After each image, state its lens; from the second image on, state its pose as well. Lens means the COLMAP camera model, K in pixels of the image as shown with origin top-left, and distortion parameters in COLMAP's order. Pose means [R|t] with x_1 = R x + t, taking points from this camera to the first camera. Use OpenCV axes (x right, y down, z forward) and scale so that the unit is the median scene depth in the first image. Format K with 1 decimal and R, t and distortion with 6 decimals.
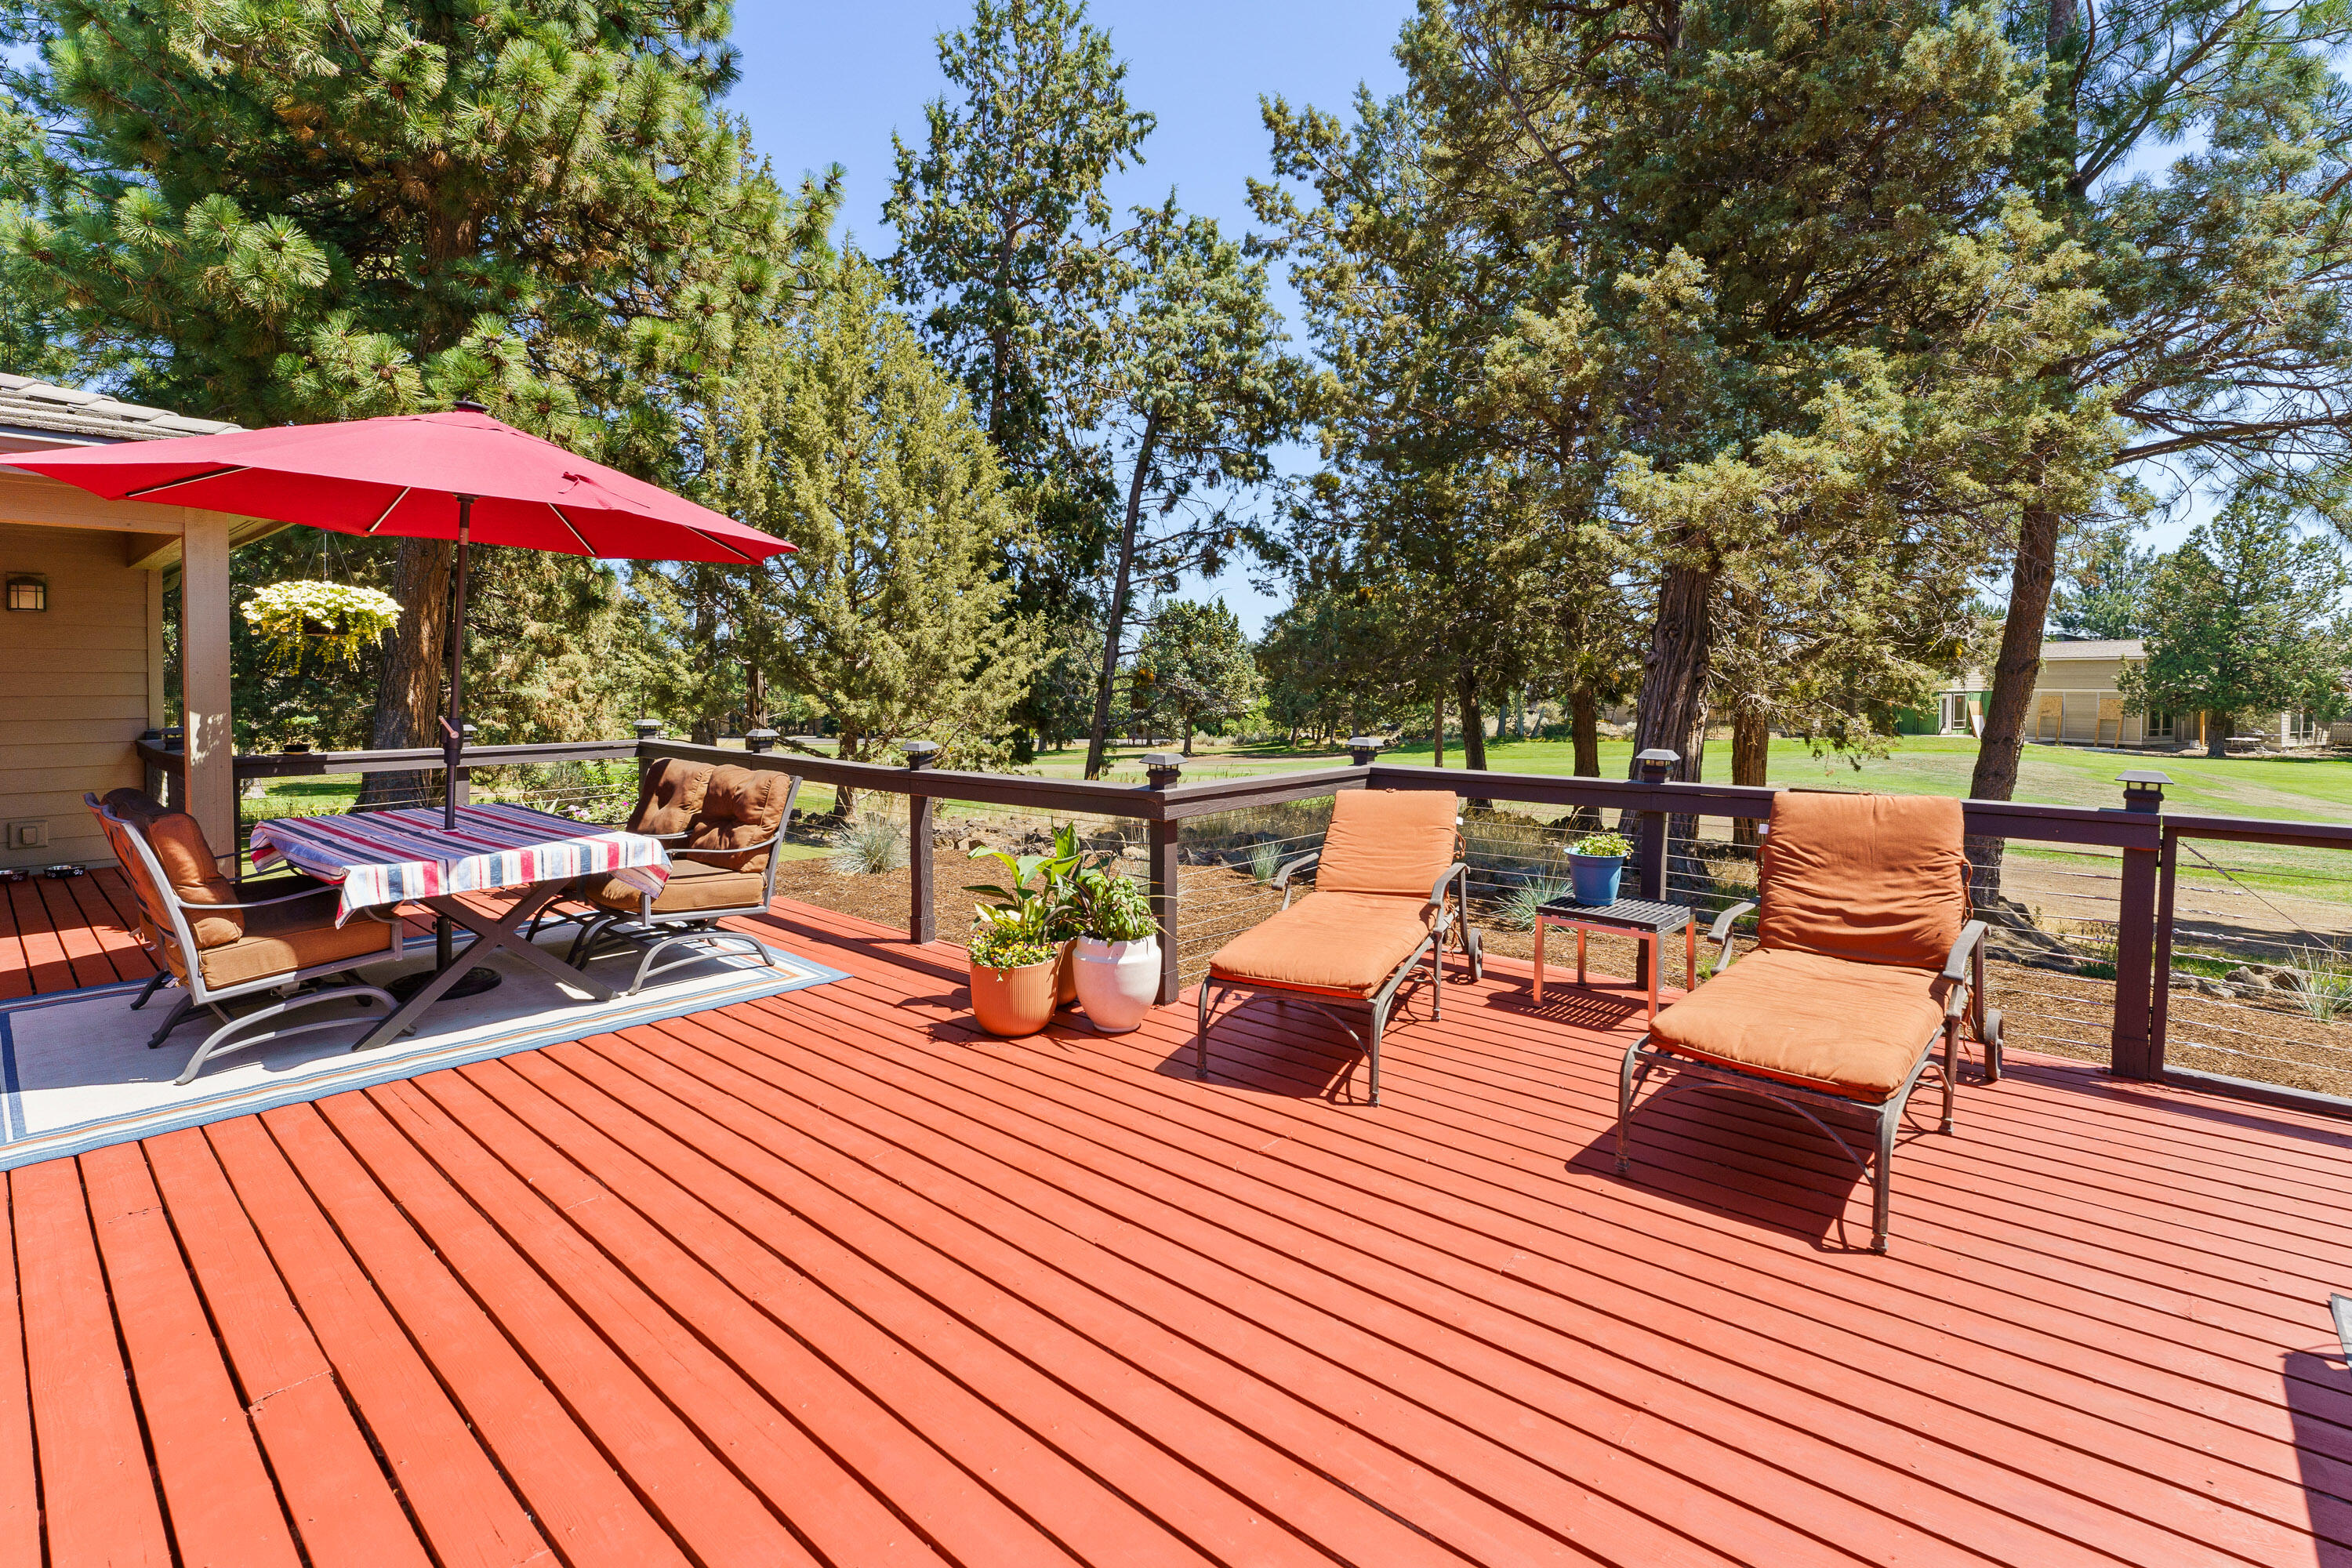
lens RADIAL K [[1063.1, 0, 1176.0], [0, 1063.1, 784.0], [0, 0, 1]] dist [-0.000805, 0.000178]
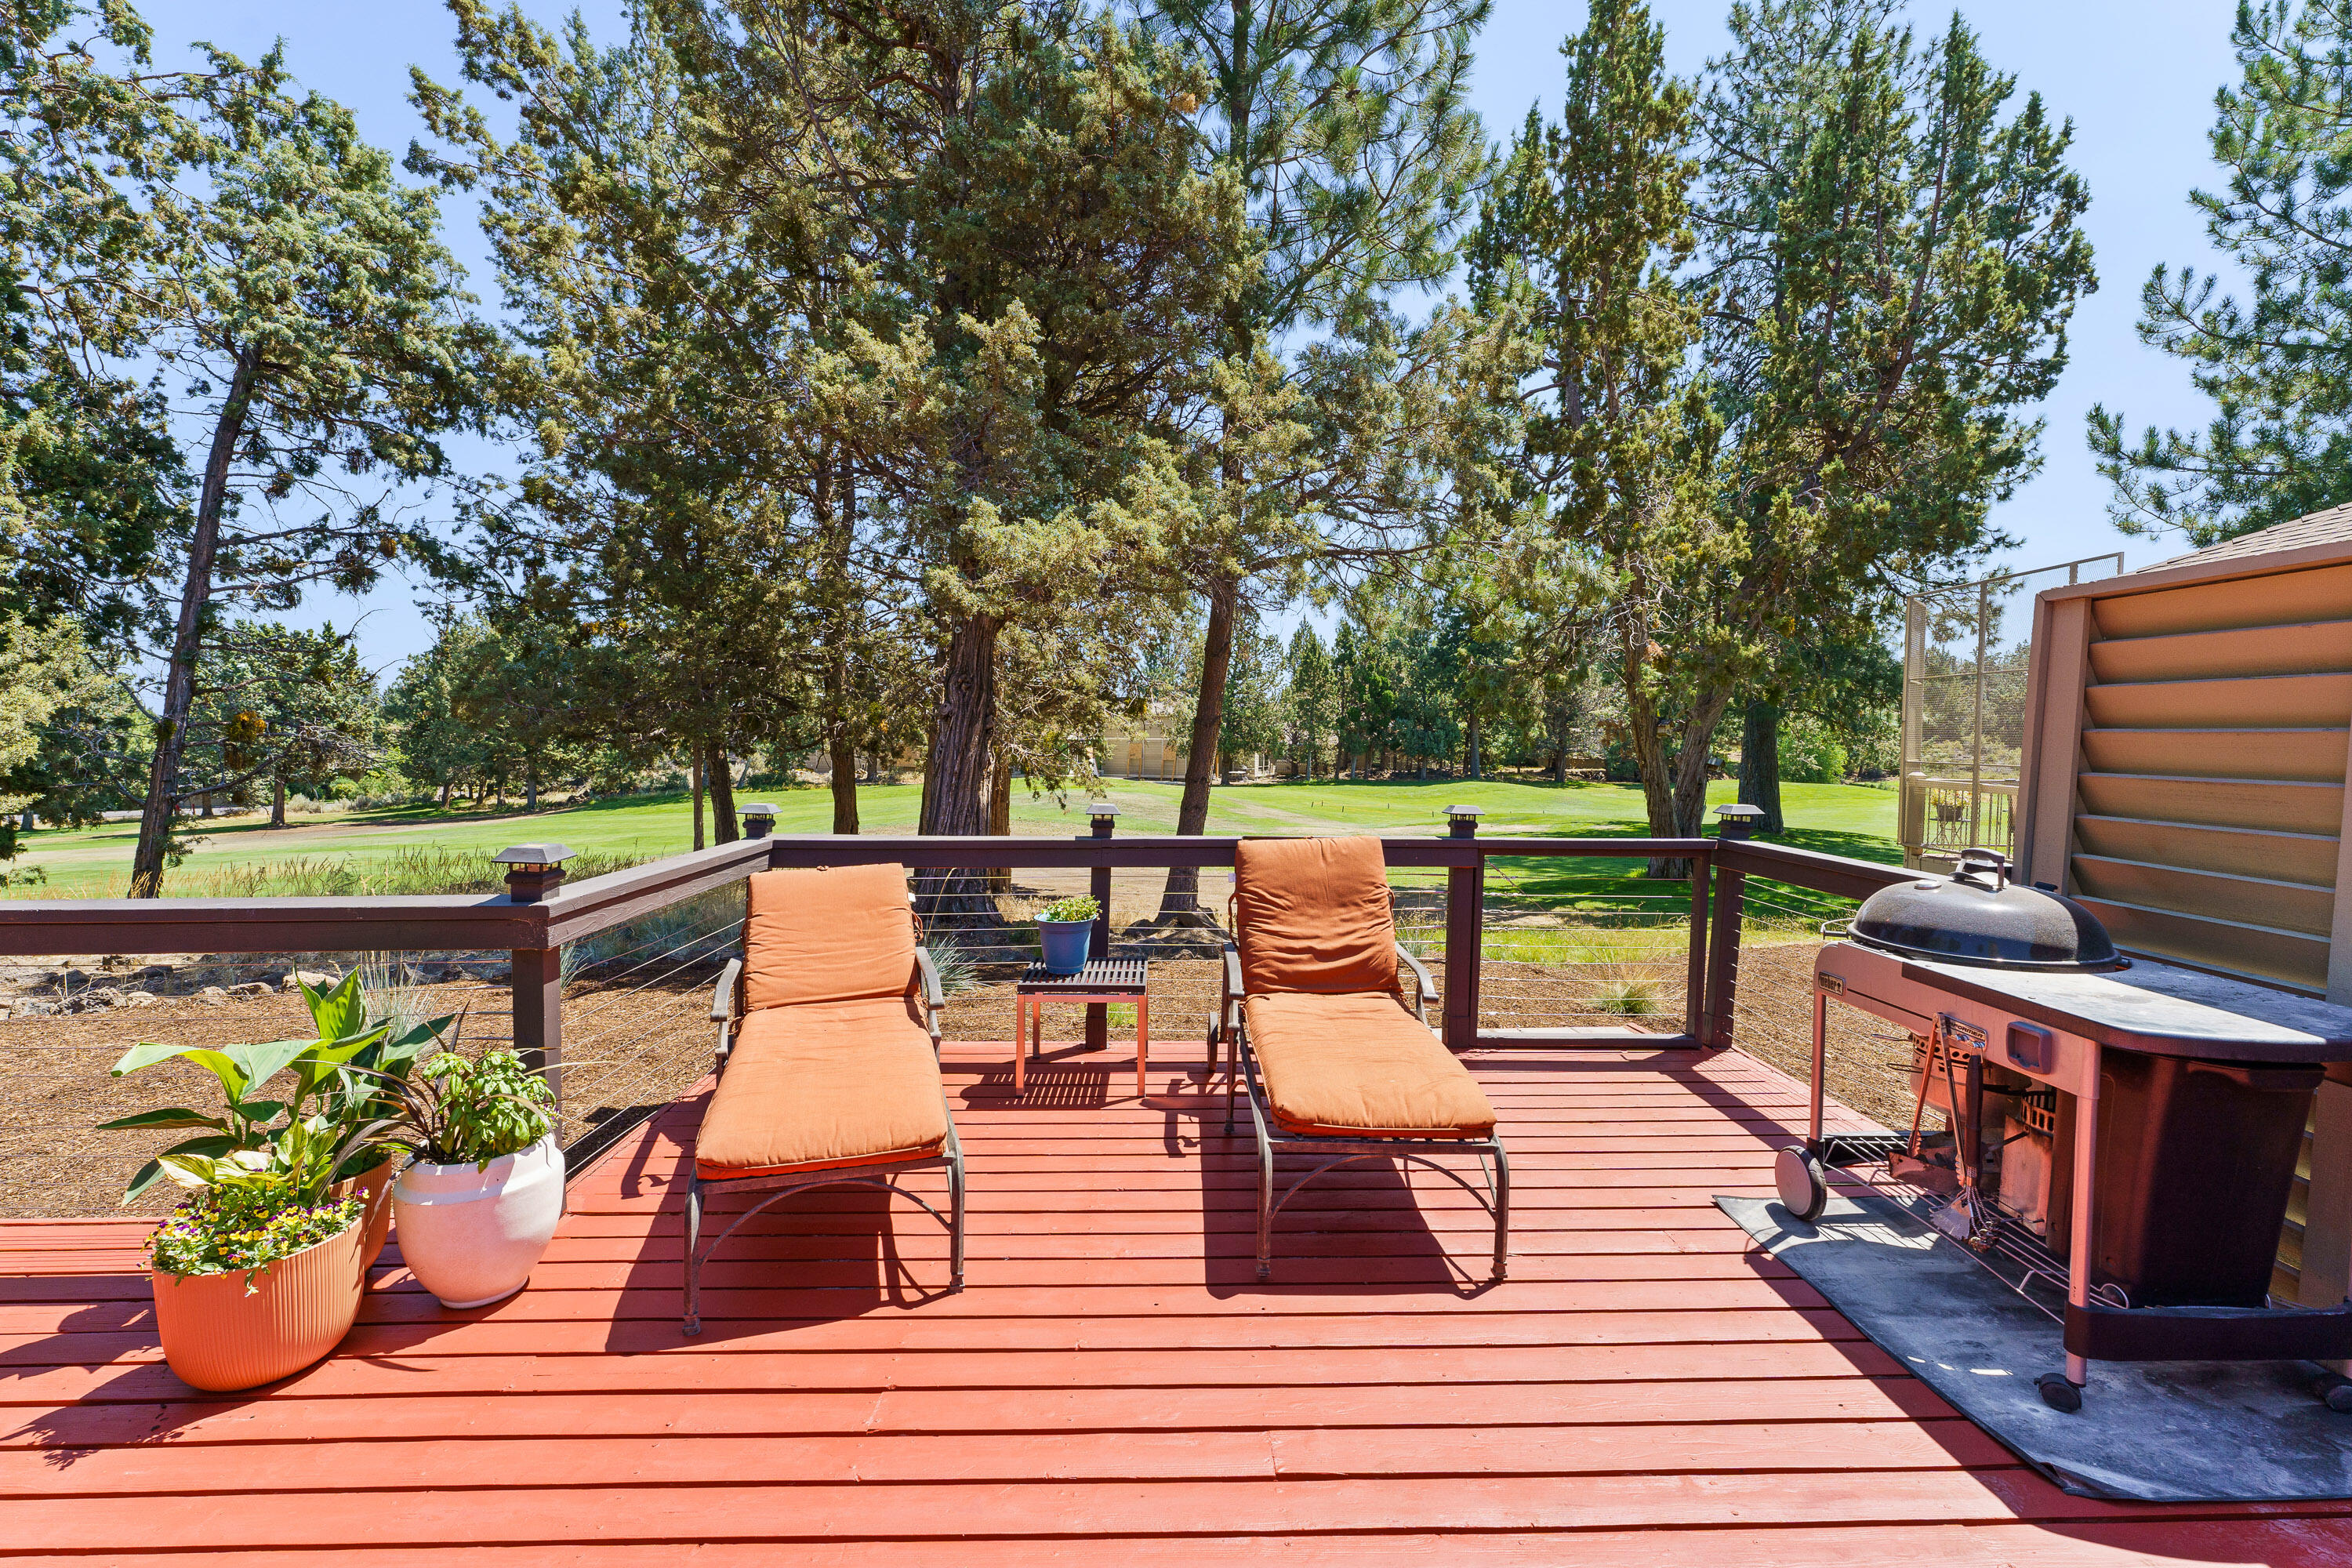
lens RADIAL K [[1033.8, 0, 1172.6], [0, 1033.8, 821.6], [0, 0, 1]] dist [0.001037, -0.000258]
pose [[0.740674, -0.056231, 0.669508, -0.048180], [0.062175, 0.997952, 0.015033, -0.009436], [-0.668982, 0.030493, 0.742653, 0.090955]]
